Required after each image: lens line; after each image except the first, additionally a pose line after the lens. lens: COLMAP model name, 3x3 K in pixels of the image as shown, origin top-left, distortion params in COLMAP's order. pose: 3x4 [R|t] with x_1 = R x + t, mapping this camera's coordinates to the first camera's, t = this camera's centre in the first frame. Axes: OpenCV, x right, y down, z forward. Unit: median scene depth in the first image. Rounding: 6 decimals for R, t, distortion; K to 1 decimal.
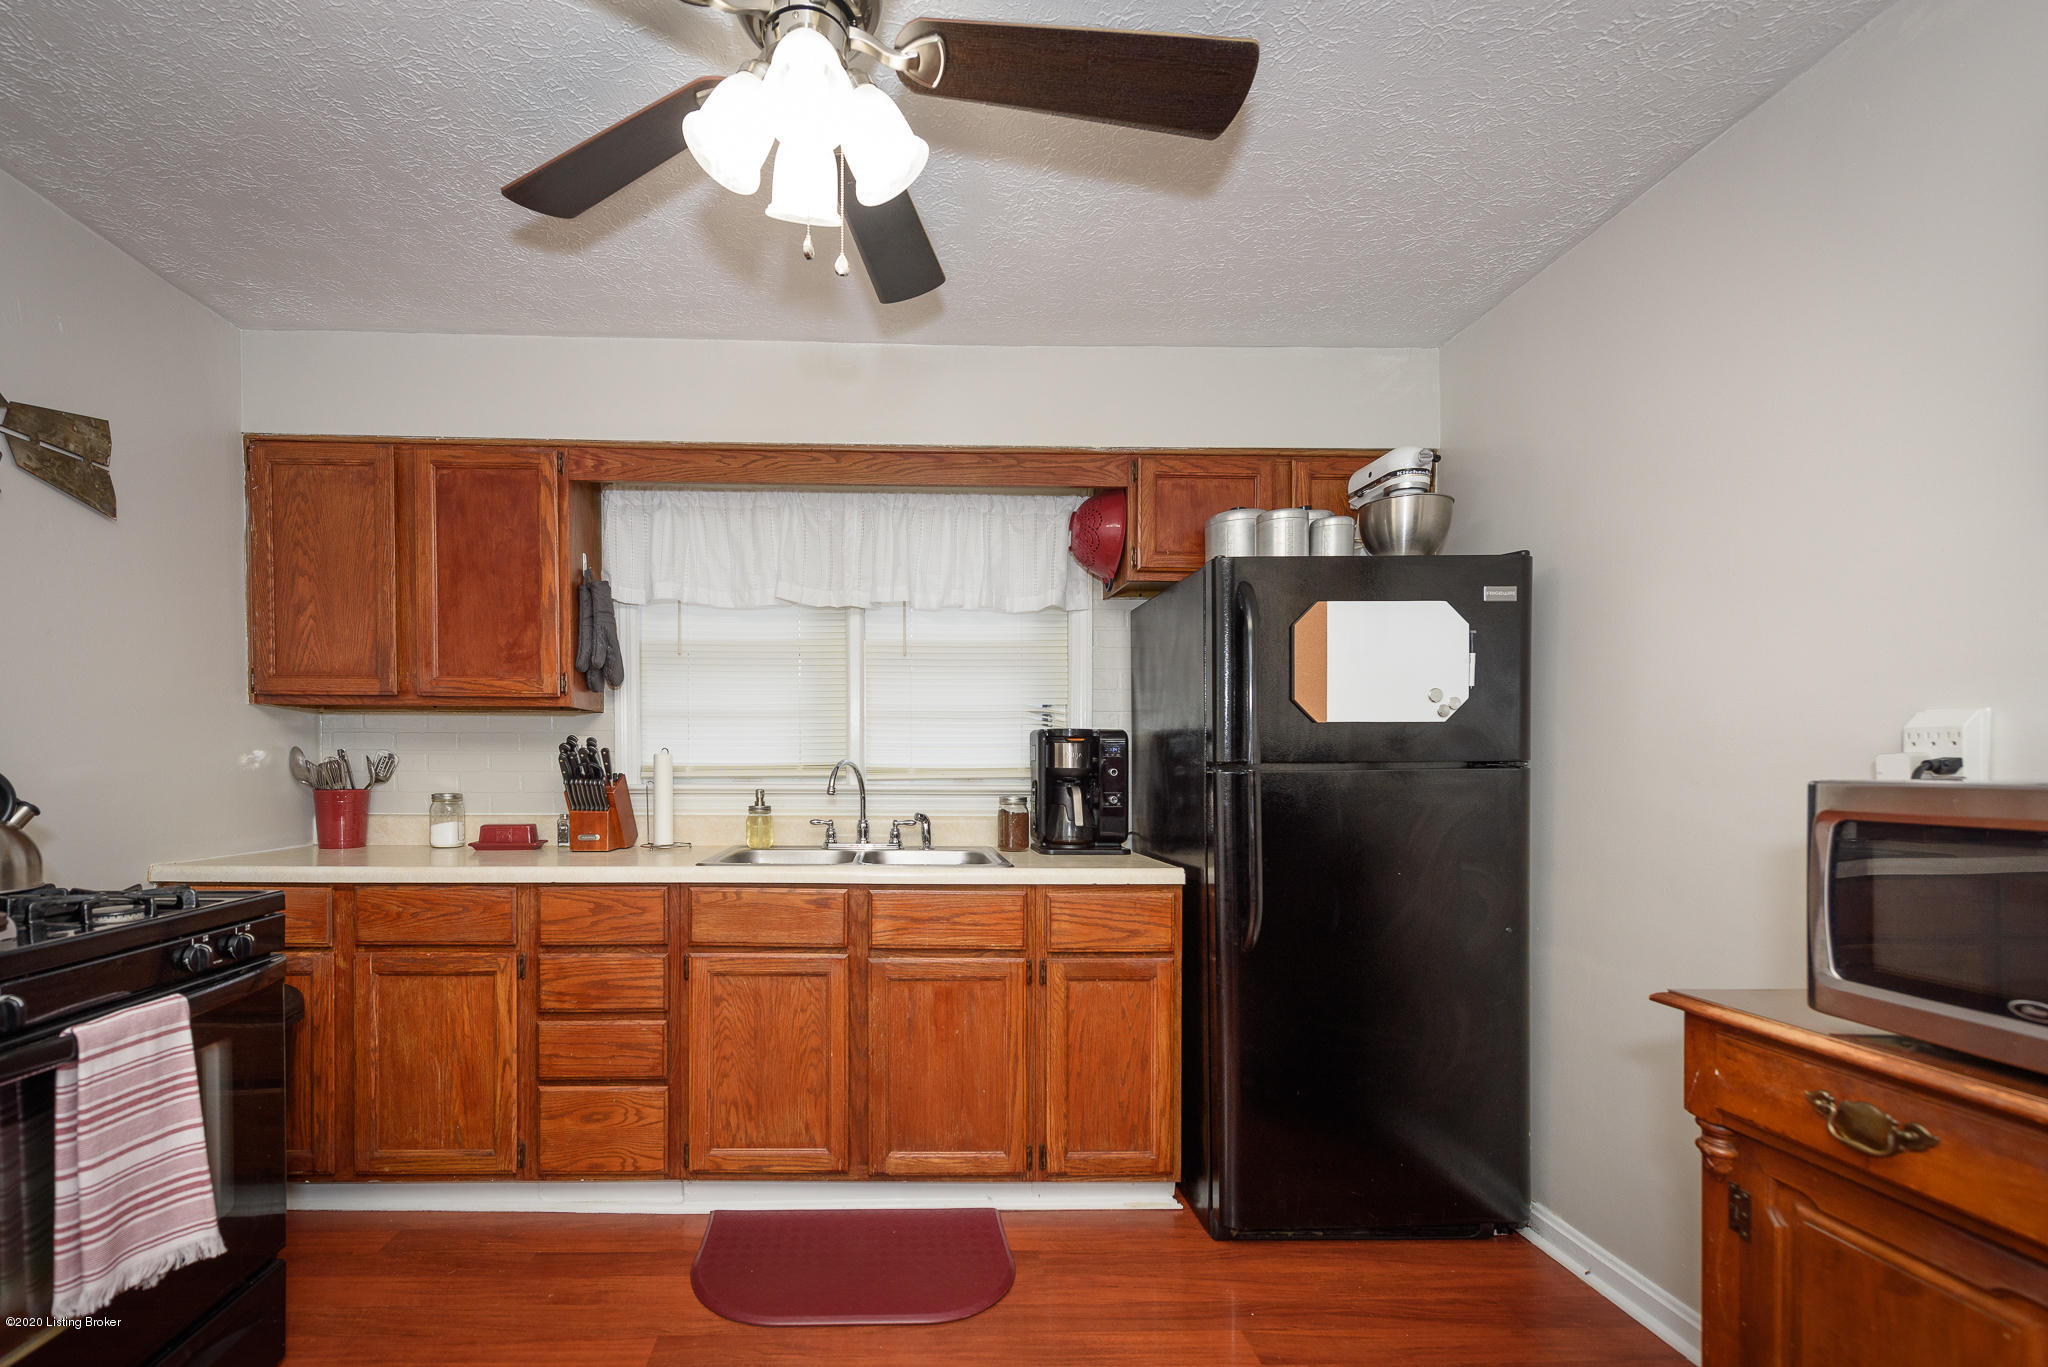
lens RADIAL K [[852.8, 0, 894.5], [0, 852.8, 779.0], [0, 0, 1]] dist [0.016682, -0.004098]
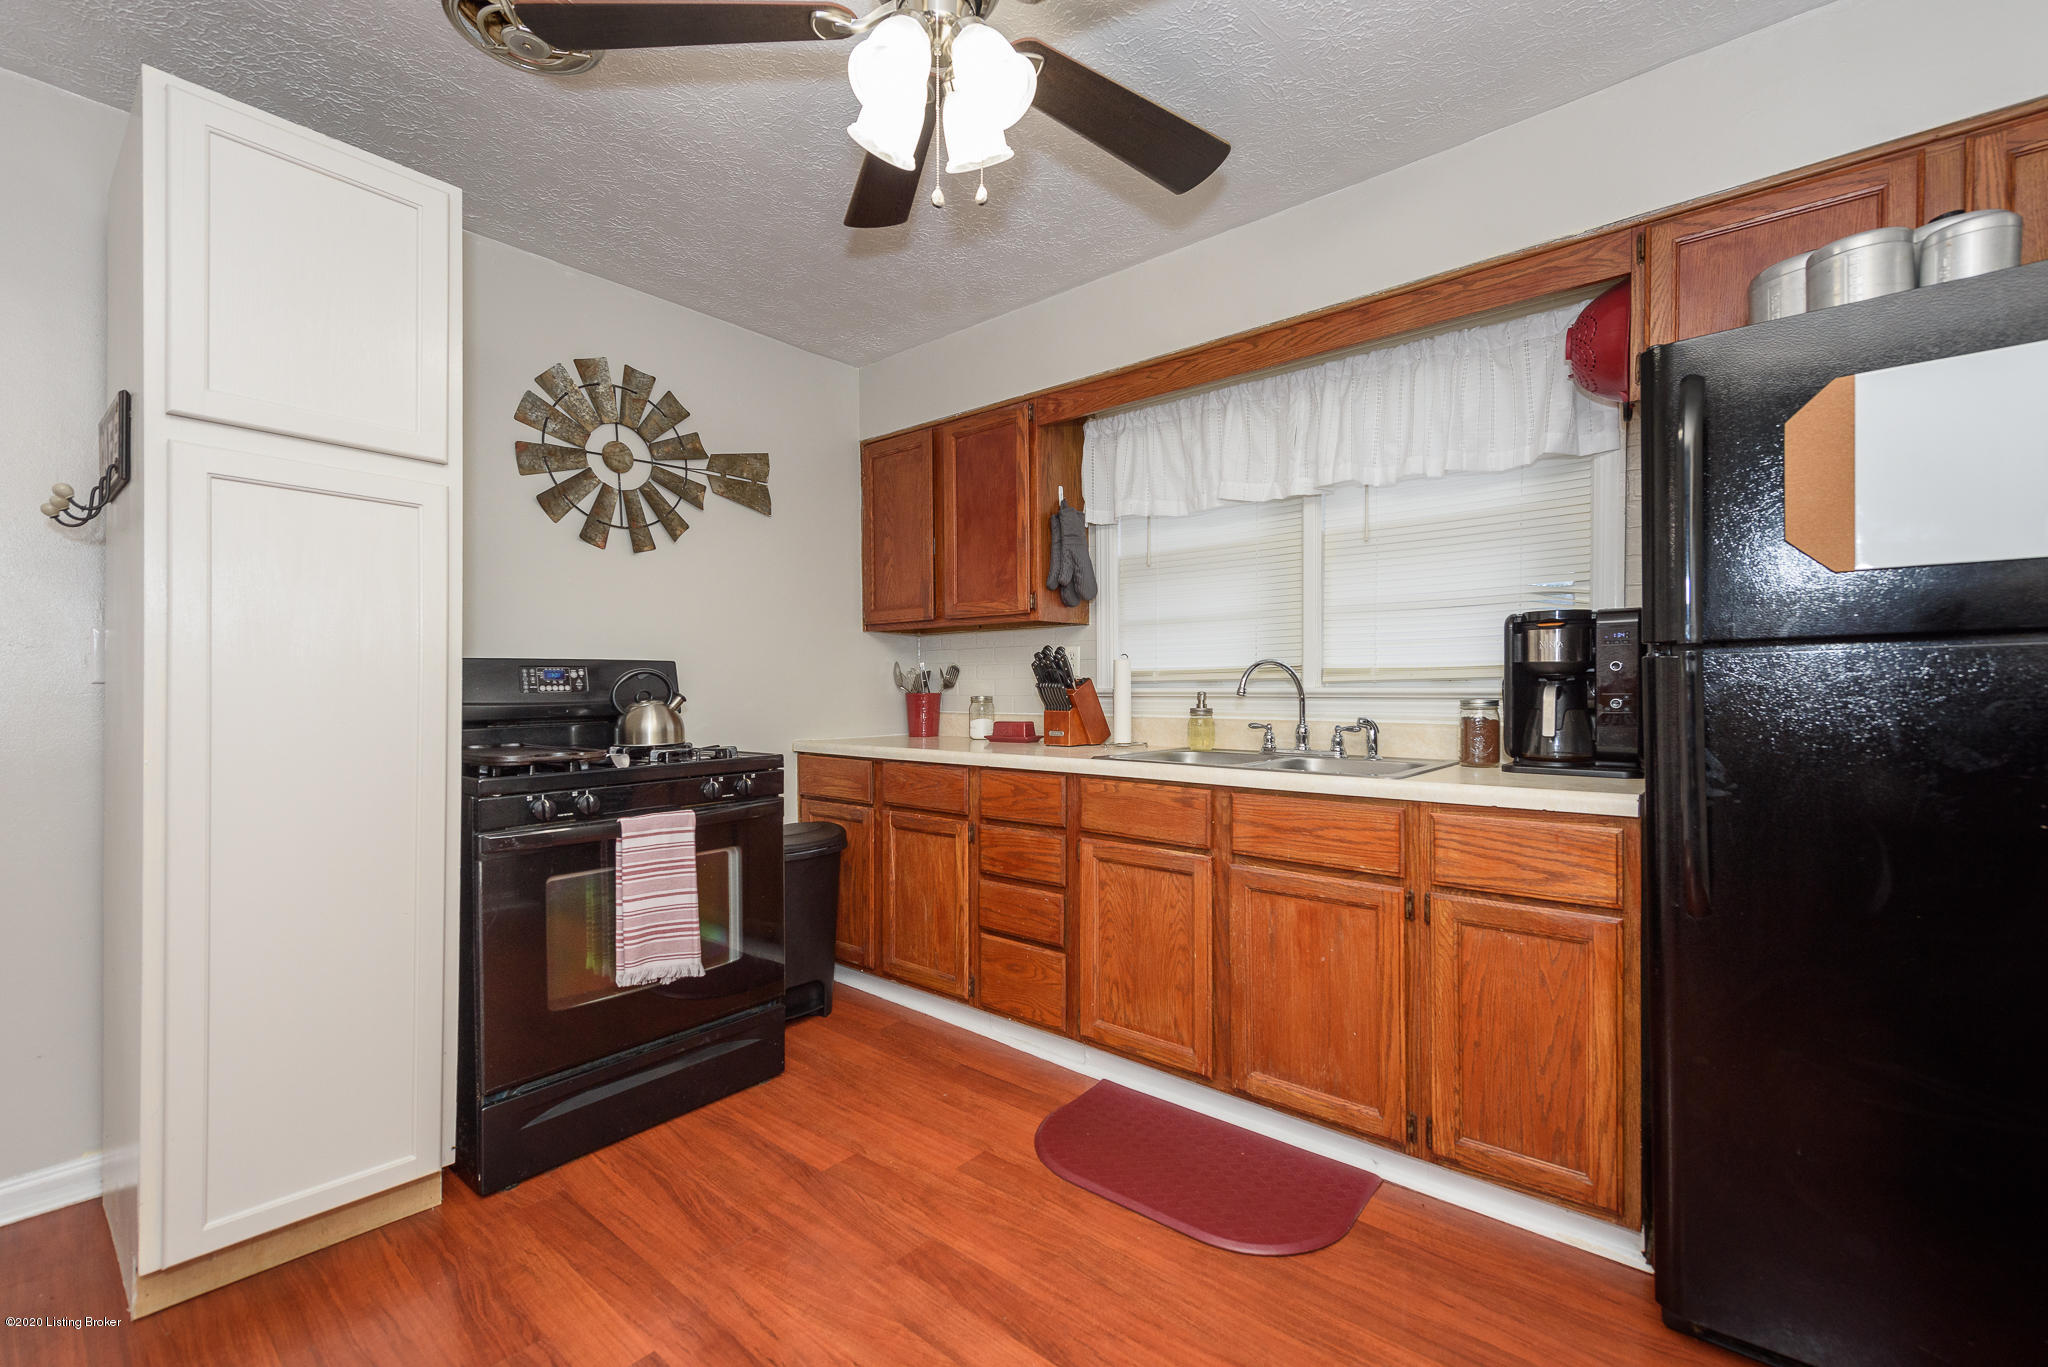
lens RADIAL K [[852.8, 0, 1033.7], [0, 852.8, 709.0], [0, 0, 1]] dist [0.016682, -0.004098]
pose [[0.757459, 0.009002, -0.652820, 0.423722], [-0.002122, 0.999934, 0.011325, 0.025690], [0.652879, -0.007193, 0.757428, 0.129018]]
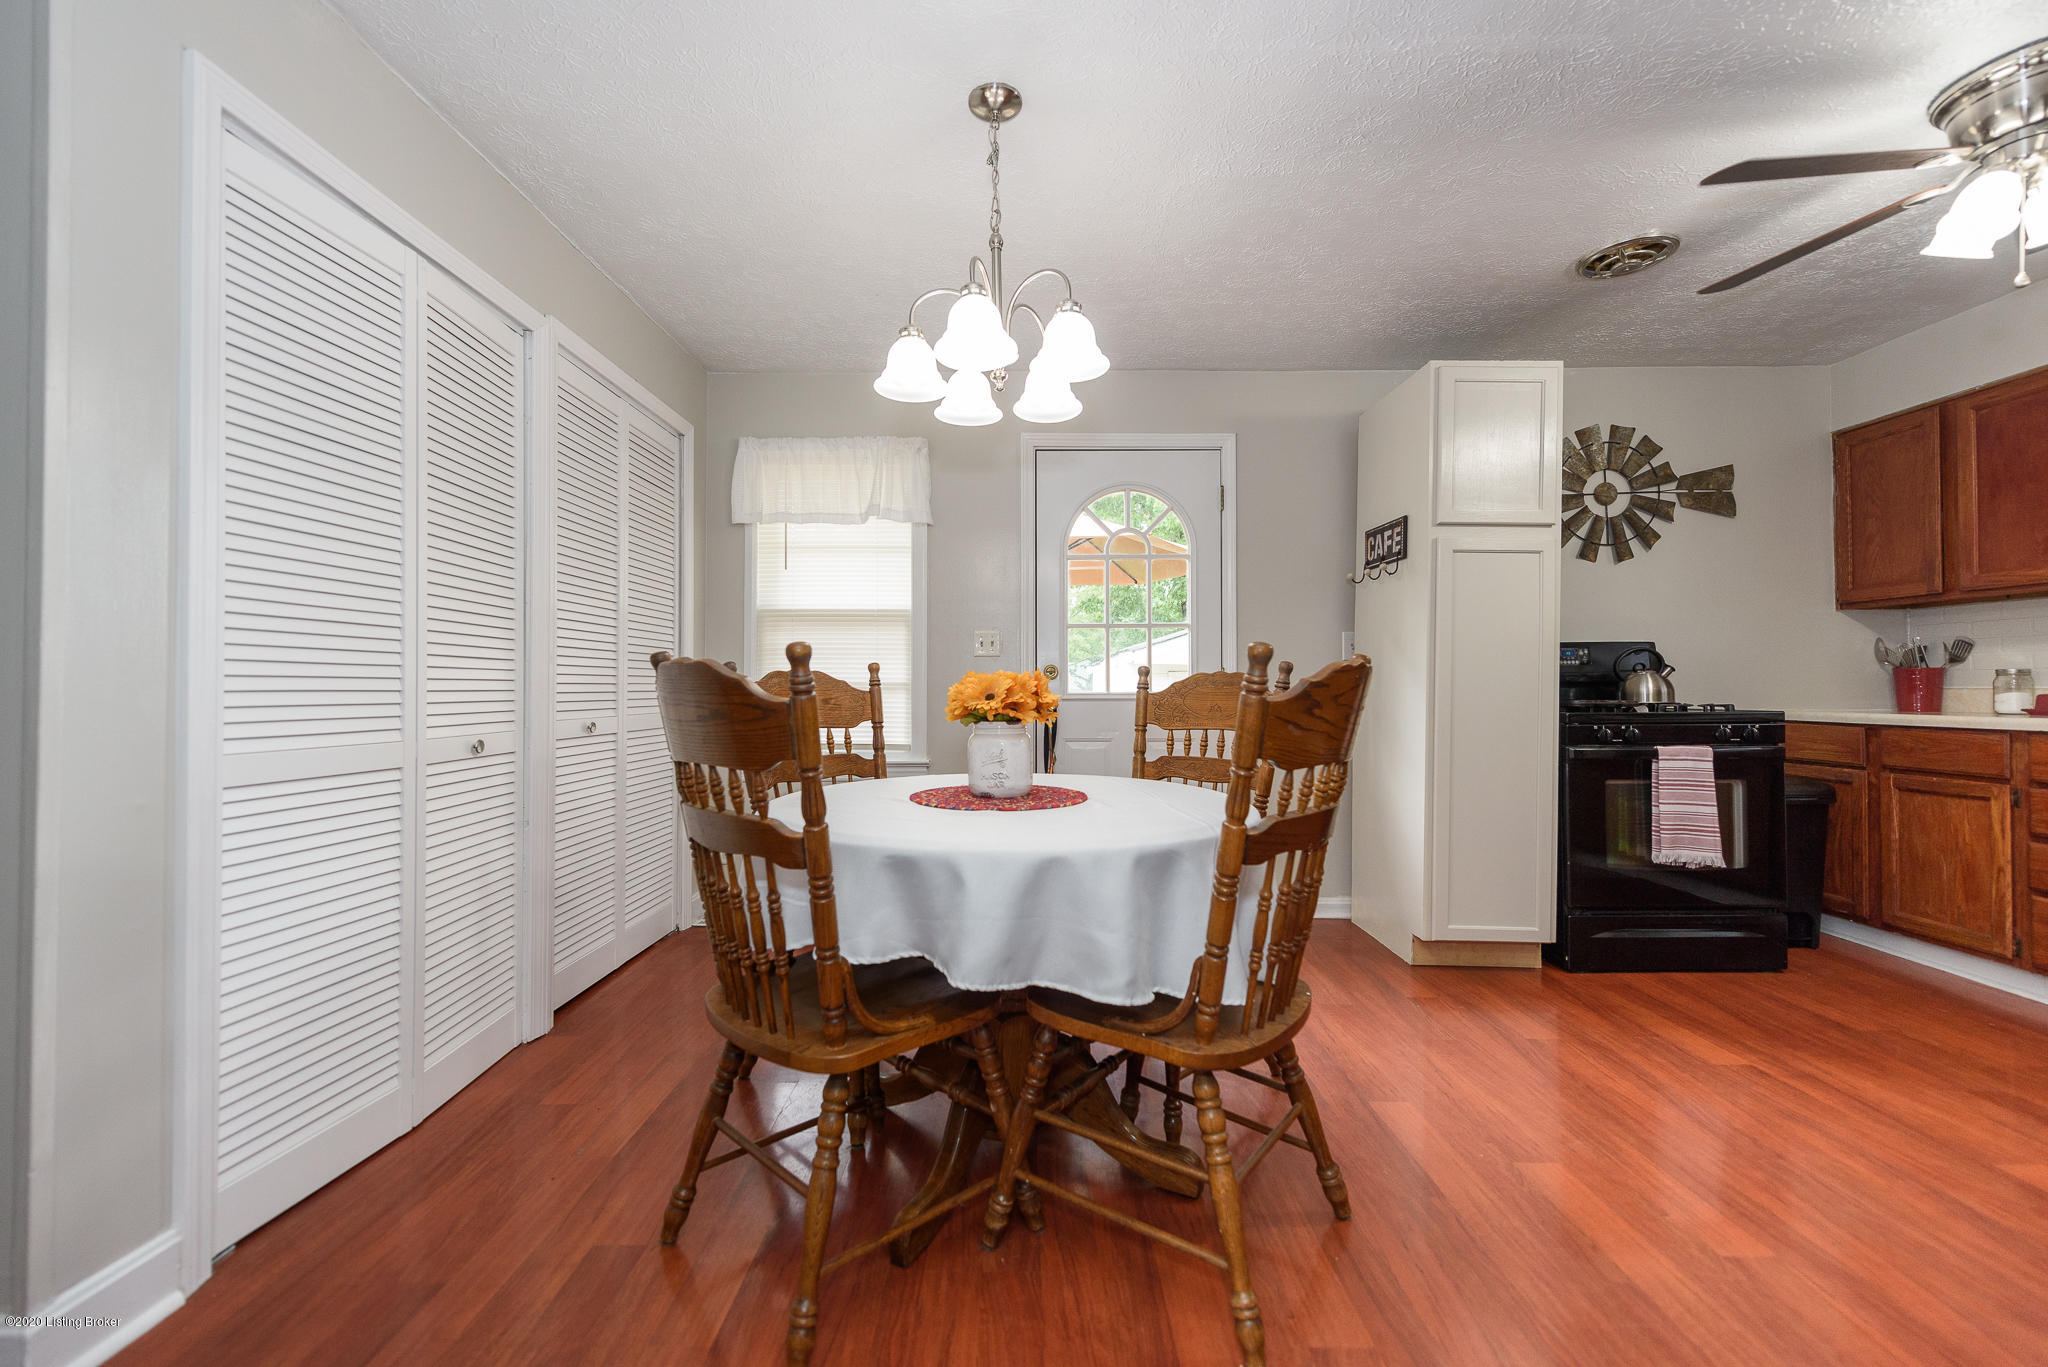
lens RADIAL K [[852.8, 0, 1005.9], [0, 852.8, 681.2], [0, 0, 1]] dist [0.016682, -0.004098]
pose [[-0.012479, -0.017324, -0.999772, 0.848701], [-0.013669, 0.999759, -0.017153, 0.089294], [0.999829, 0.013452, -0.012712, -0.467579]]
